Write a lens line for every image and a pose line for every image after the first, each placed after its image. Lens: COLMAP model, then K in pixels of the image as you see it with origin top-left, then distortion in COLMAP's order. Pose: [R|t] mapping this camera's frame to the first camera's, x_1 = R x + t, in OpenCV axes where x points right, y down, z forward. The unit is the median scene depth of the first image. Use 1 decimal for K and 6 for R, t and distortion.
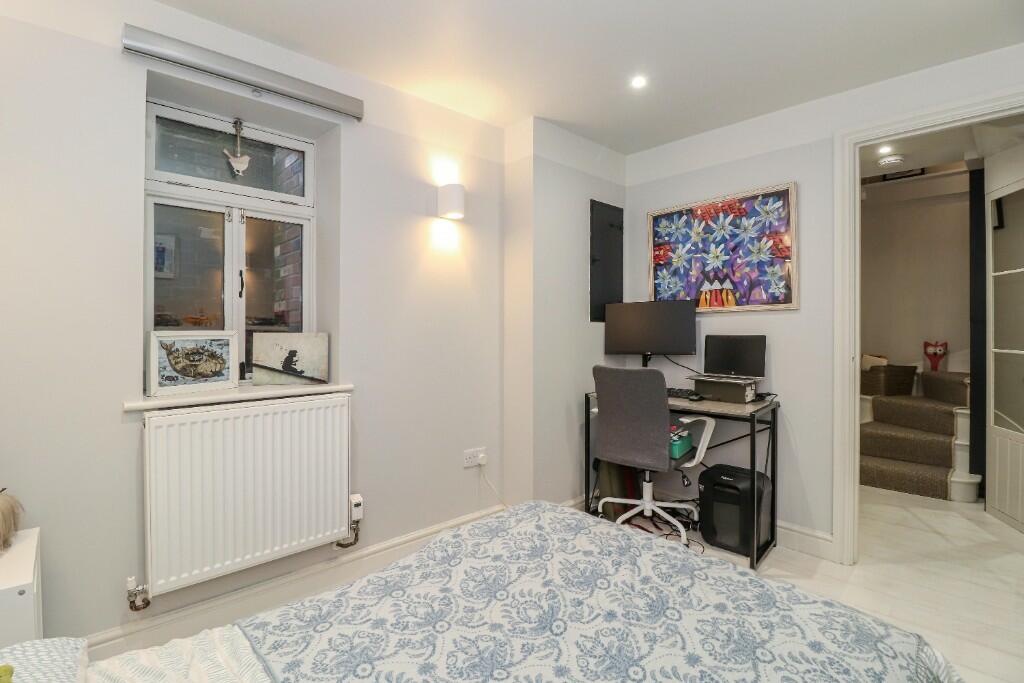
lens RADIAL K [[485.1, 0, 512.0], [0, 485.1, 333.9], [0, 0, 1]] dist [-0.001686, -0.001091]
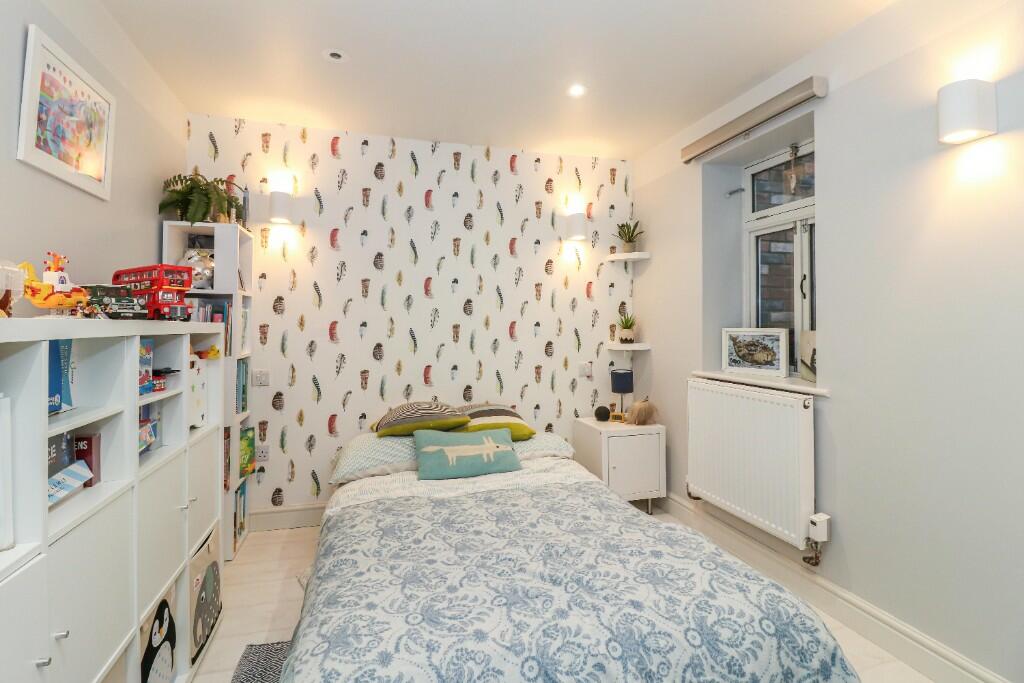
lens RADIAL K [[485.1, 0, 510.0], [0, 485.1, 317.0], [0, 0, 1]] dist [-0.001686, -0.001091]
pose [[-0.446496, -0.018300, -0.894598, 0.827991], [-0.016148, 0.999793, -0.012393, -0.009355], [0.894640, 0.008913, -0.446699, 1.000606]]
